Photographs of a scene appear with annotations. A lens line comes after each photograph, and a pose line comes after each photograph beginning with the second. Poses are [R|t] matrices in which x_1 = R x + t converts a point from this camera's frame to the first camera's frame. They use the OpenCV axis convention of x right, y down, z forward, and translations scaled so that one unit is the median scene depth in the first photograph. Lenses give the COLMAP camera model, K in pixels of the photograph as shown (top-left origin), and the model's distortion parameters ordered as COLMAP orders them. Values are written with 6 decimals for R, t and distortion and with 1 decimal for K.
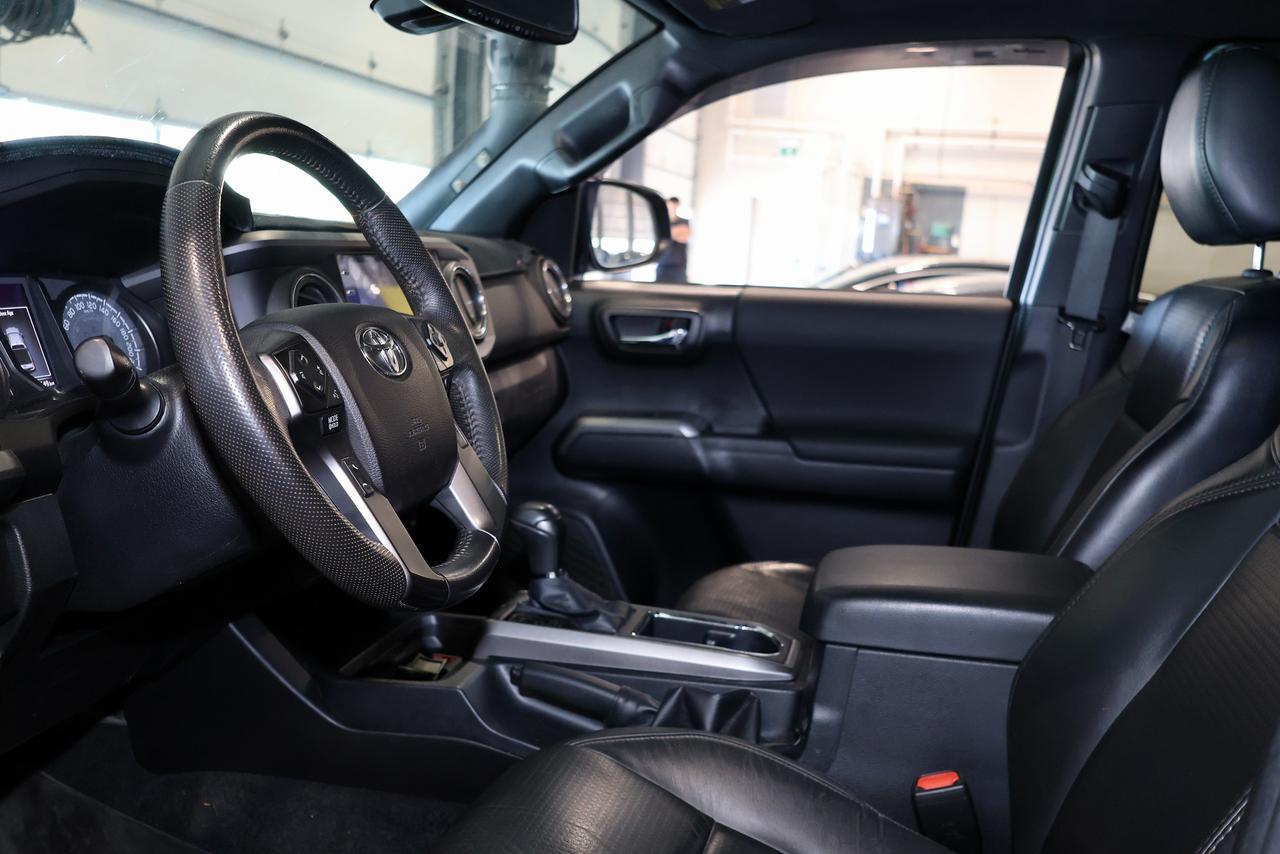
lens RADIAL K [[1195.8, 0, 639.3], [0, 1195.8, 405.6], [0, 0, 1]] dist [0.000494, 0.002066]
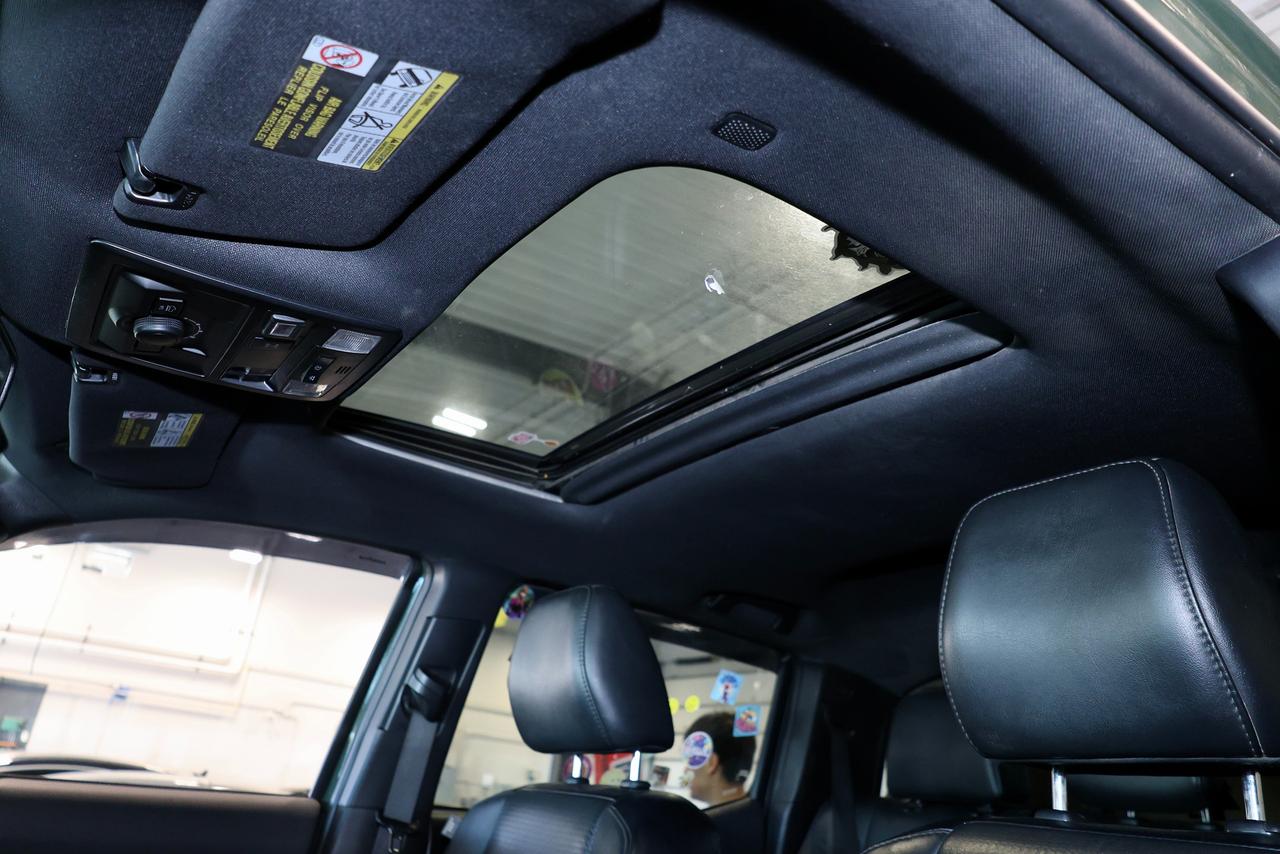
lens RADIAL K [[930.6, 0, 637.7], [0, 930.6, 422.4], [0, 0, 1]] dist [0.013706, 0.003263]
pose [[0.676820, 0.291008, 0.676187, -0.131631], [0.046996, 0.899592, -0.434195, -0.023673], [-0.734647, 0.325650, 0.595186, 0.264346]]
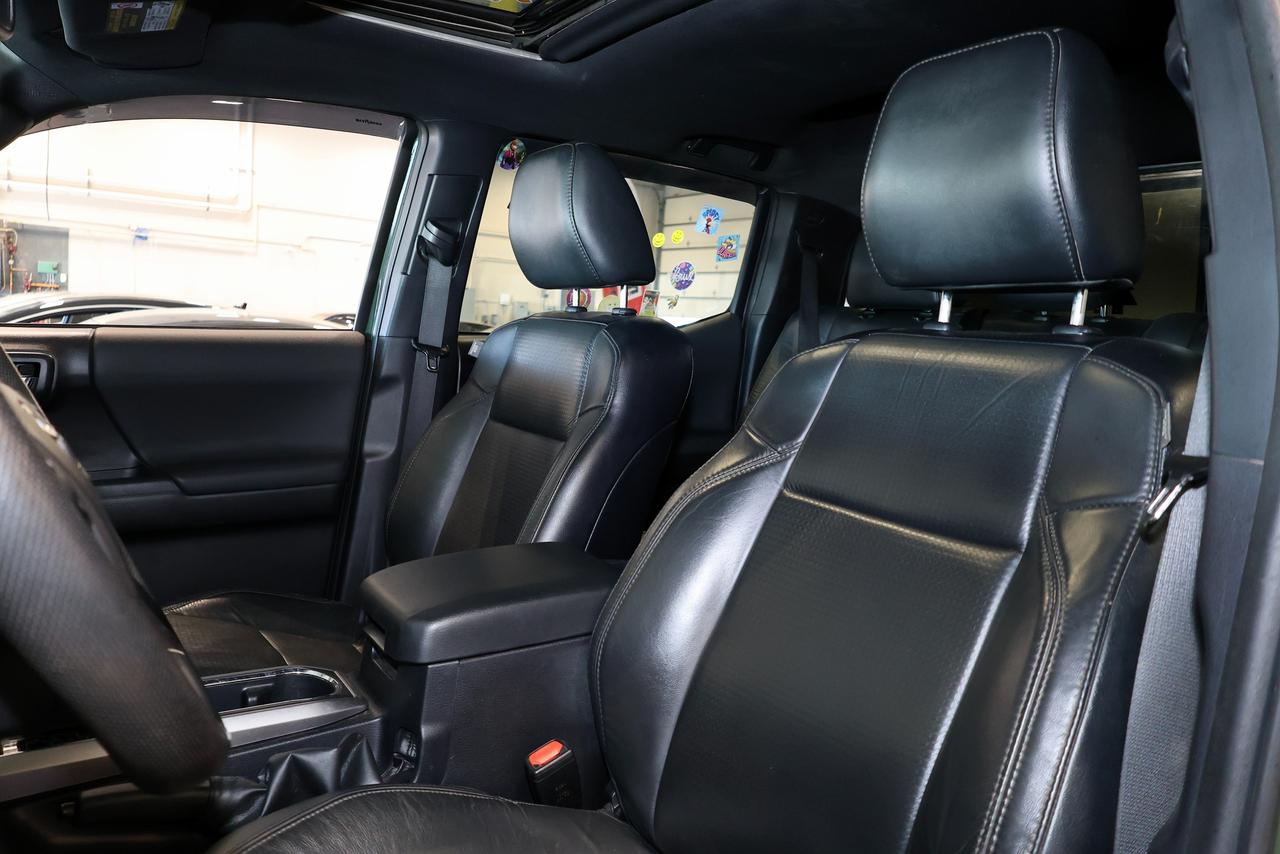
lens RADIAL K [[930.6, 0, 637.7], [0, 930.6, 422.4], [0, 0, 1]] dist [0.013706, 0.003263]
pose [[0.683821, -0.101357, 0.722576, -0.188287], [0.090053, 0.994457, 0.054271, -0.028081], [-0.724072, 0.027958, 0.689158, 0.186159]]
